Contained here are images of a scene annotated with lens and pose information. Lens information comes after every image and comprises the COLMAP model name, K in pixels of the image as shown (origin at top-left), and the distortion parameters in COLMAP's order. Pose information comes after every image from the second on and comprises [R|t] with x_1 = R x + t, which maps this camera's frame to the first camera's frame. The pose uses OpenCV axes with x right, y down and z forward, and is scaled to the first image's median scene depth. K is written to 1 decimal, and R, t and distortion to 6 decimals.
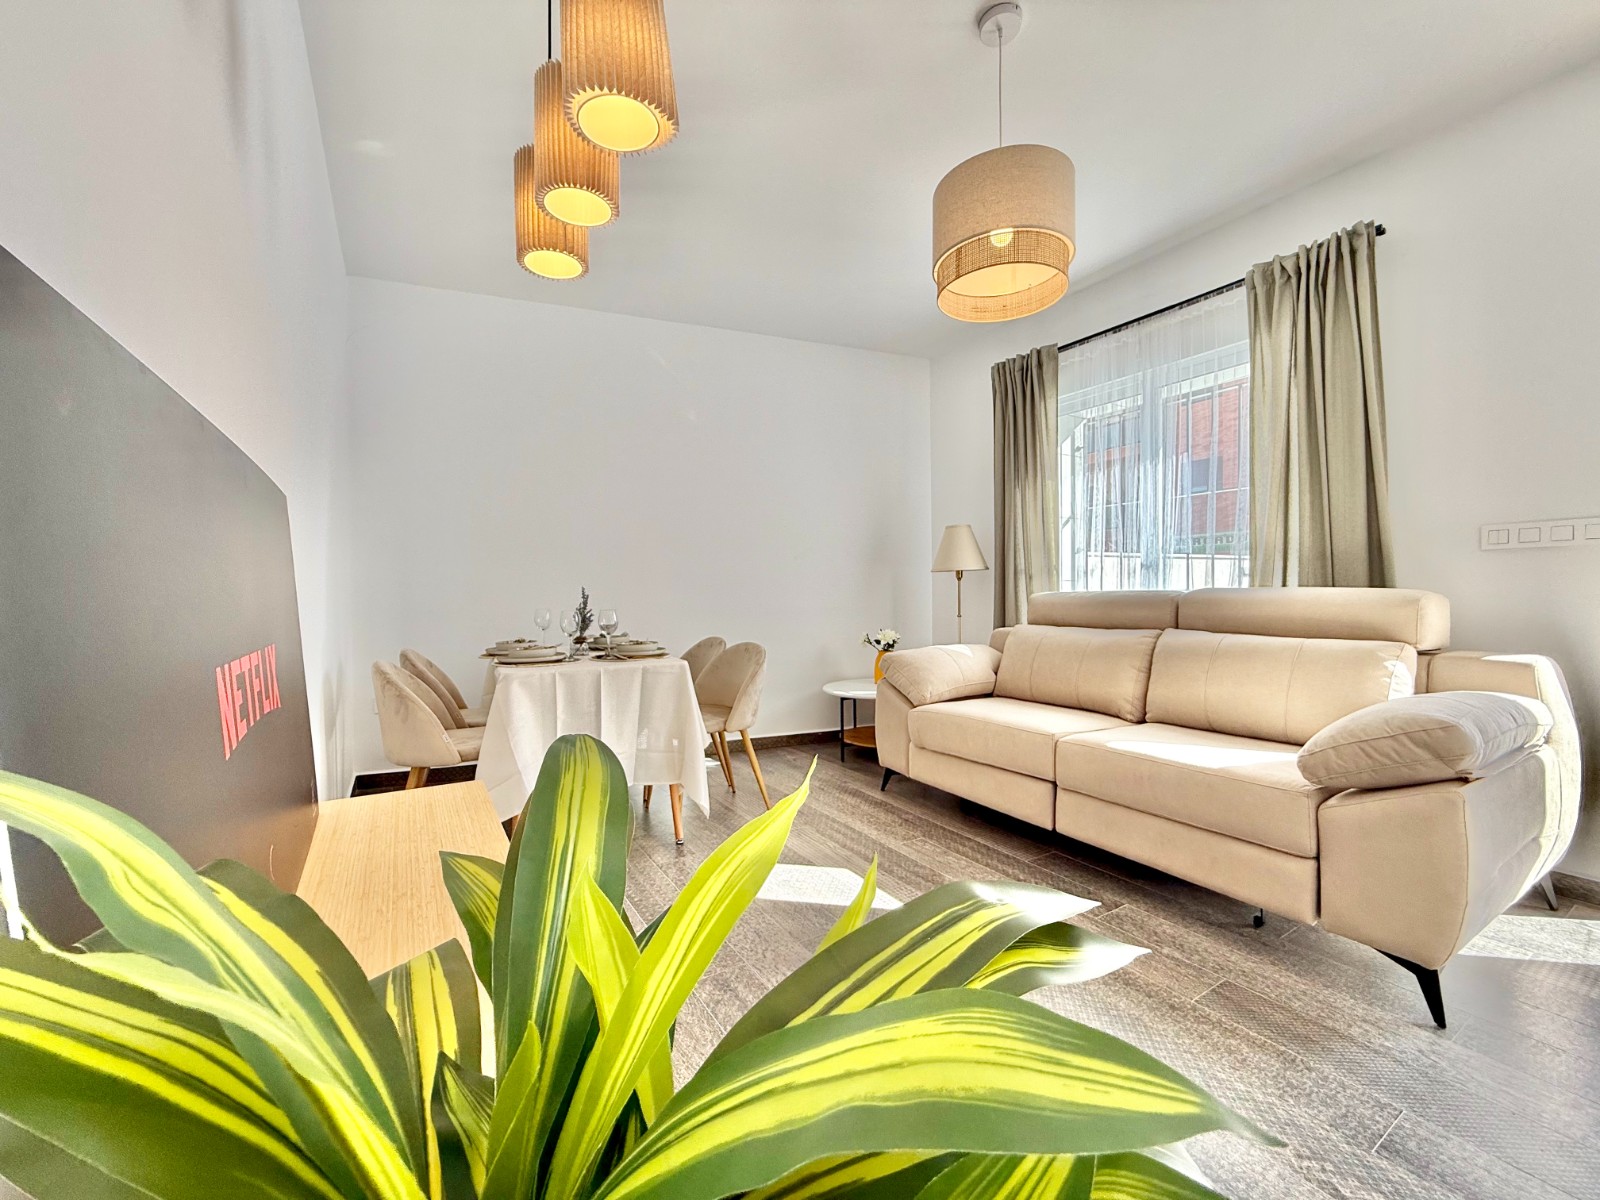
lens RADIAL K [[625.2, 0, 790.8], [0, 625.2, 603.5], [0, 0, 1]] dist [-0.001395, -0.000075]
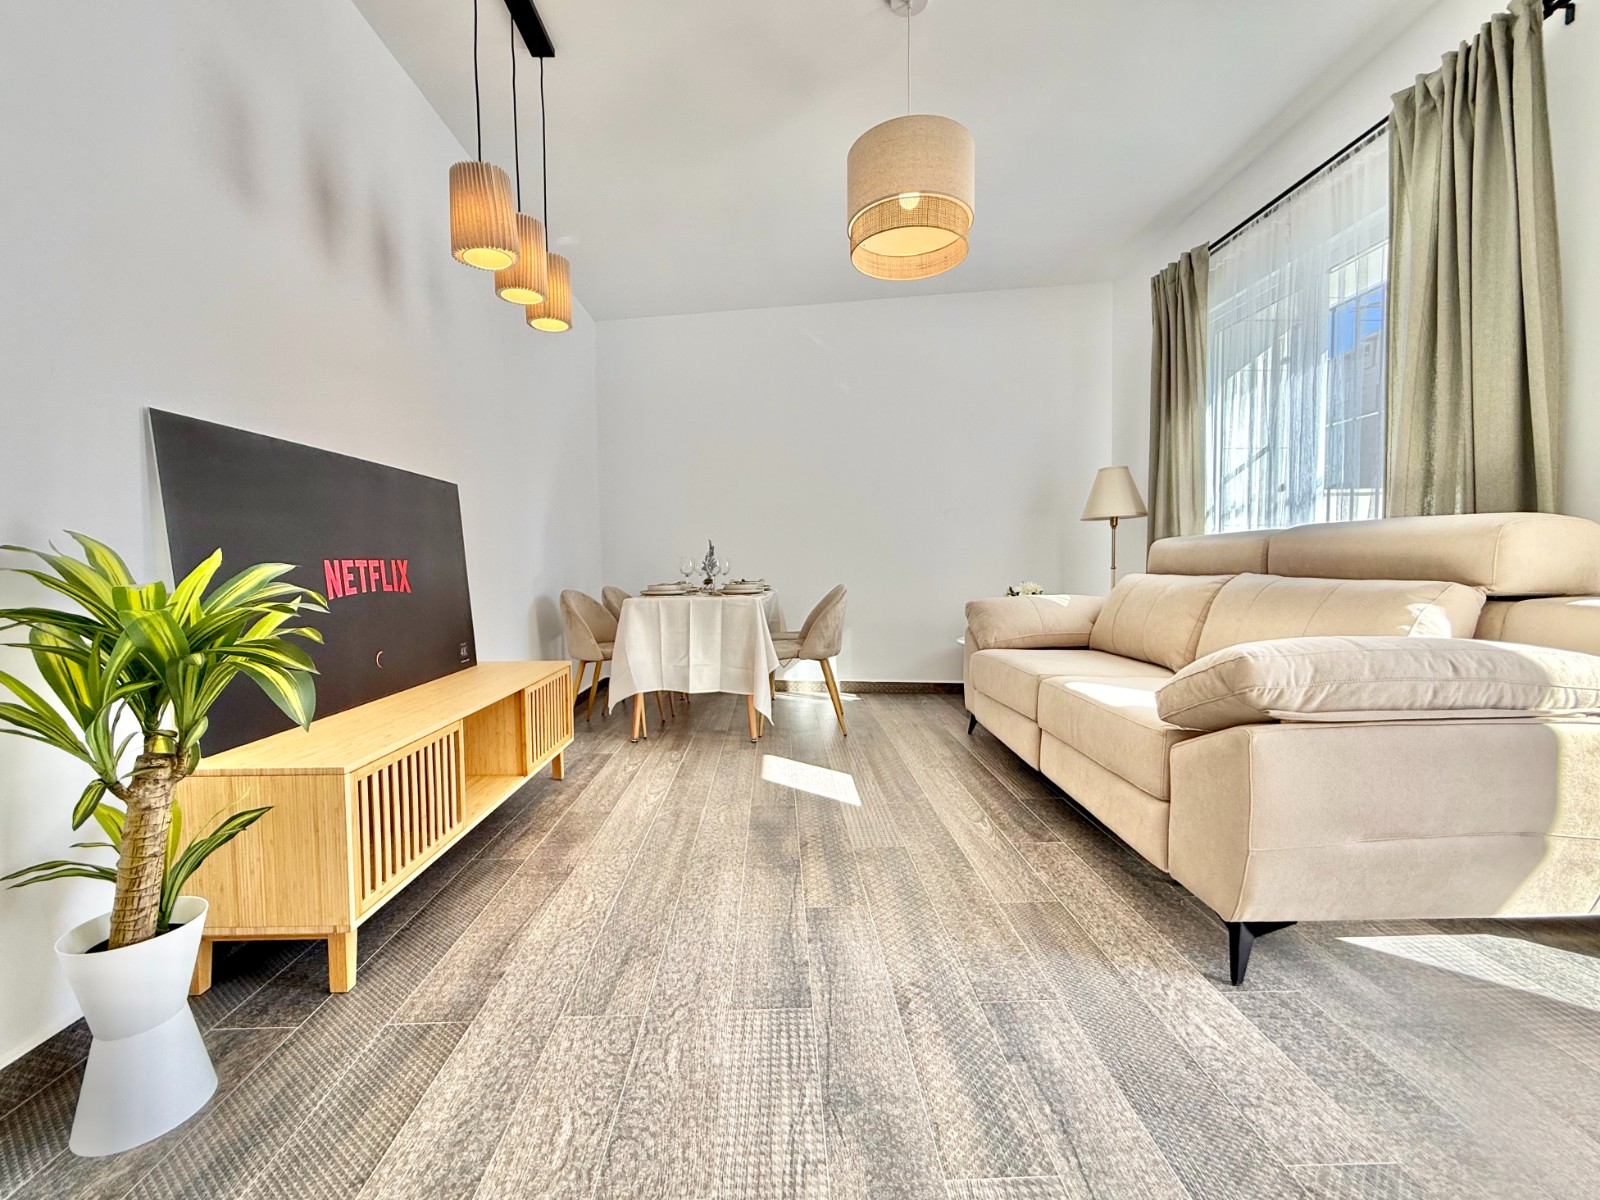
lens RADIAL K [[646.9, 0, 800.0], [0, 646.9, 600.0], [0, 0, 1]] dist [0.001305, 0.000563]
pose [[0.870561, 0.024403, -0.491456, 0.524152], [-0.002159, 0.998949, 0.045779, 0.038419], [0.492056, -0.038792, 0.869699, -0.071772]]
